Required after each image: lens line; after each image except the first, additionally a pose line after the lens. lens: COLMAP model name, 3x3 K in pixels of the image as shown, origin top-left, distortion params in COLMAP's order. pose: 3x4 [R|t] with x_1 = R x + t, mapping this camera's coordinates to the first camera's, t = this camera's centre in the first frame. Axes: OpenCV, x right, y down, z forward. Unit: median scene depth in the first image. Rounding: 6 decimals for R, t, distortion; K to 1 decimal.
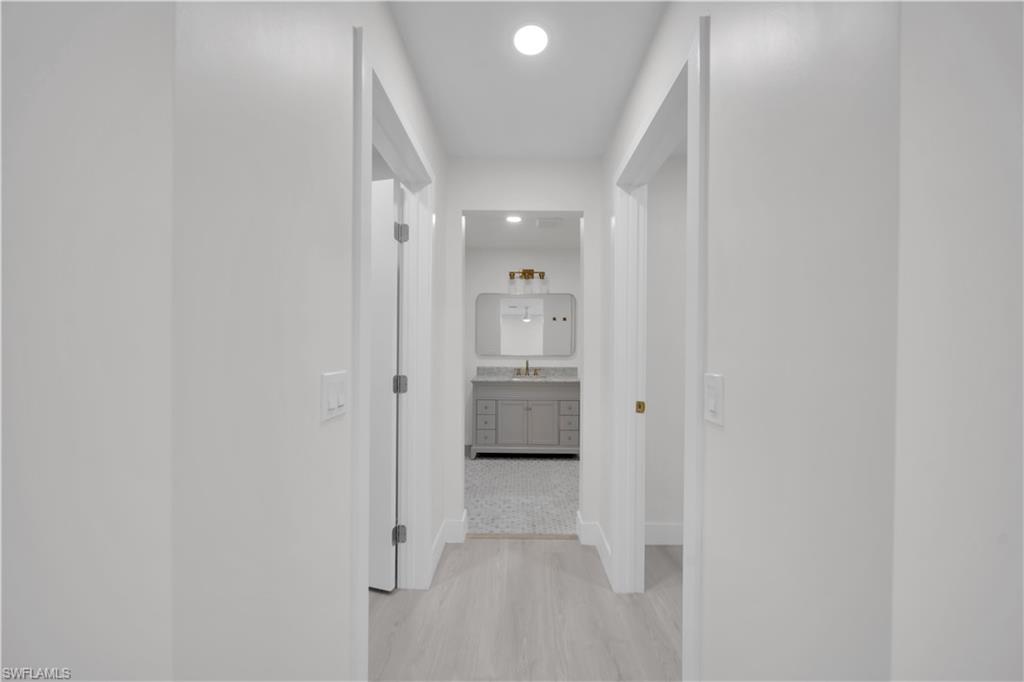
lens RADIAL K [[350.8, 0, 512.8], [0, 350.8, 346.1], [0, 0, 1]] dist [-0.009563, -0.000007]
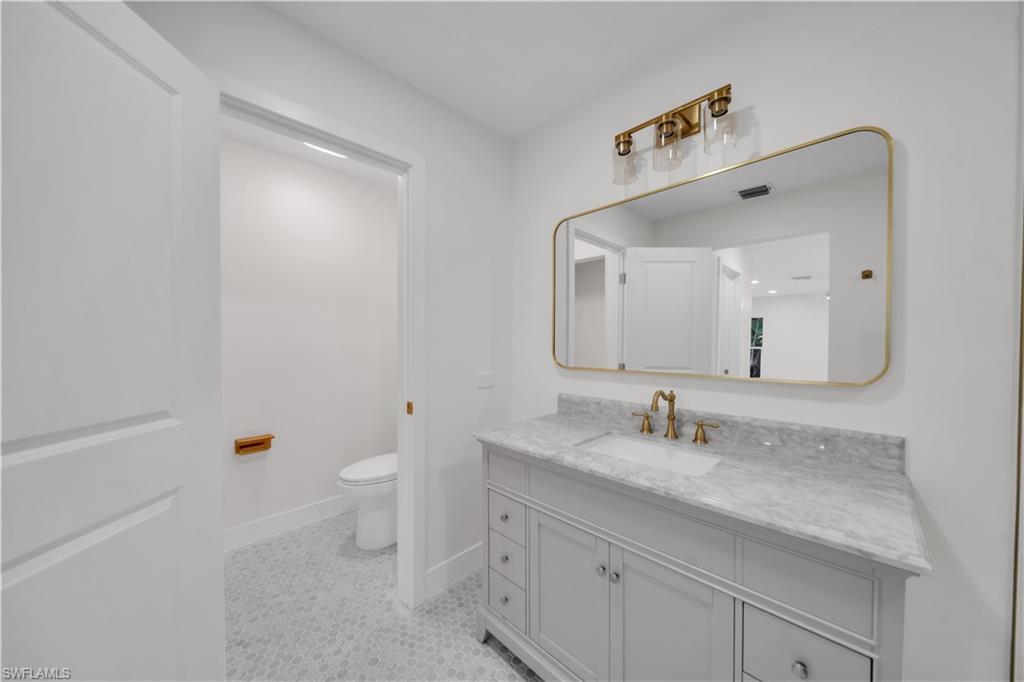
lens RADIAL K [[350.8, 0, 512.8], [0, 350.8, 346.1], [0, 0, 1]] dist [-0.009563, -0.000007]
pose [[0.717467, -0.001375, -0.696591, 0.158849], [0.002469, 0.999997, 0.000570, -0.000164], [0.696588, -0.002129, 0.717468, 0.666066]]
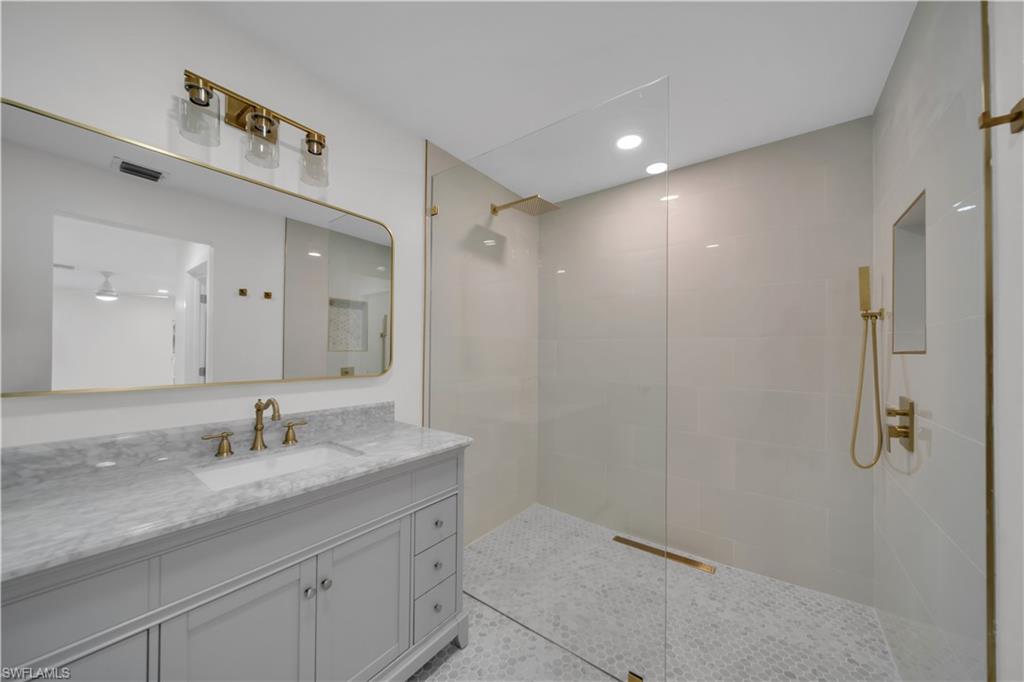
lens RADIAL K [[350.8, 0, 512.8], [0, 350.8, 346.1], [0, 0, 1]] dist [-0.009563, -0.000007]
pose [[0.577875, 0.008814, 0.816077, -0.078115], [-0.001194, 0.999950, -0.009954, -0.002166], [-0.816124, 0.004778, 0.577857, 0.642832]]
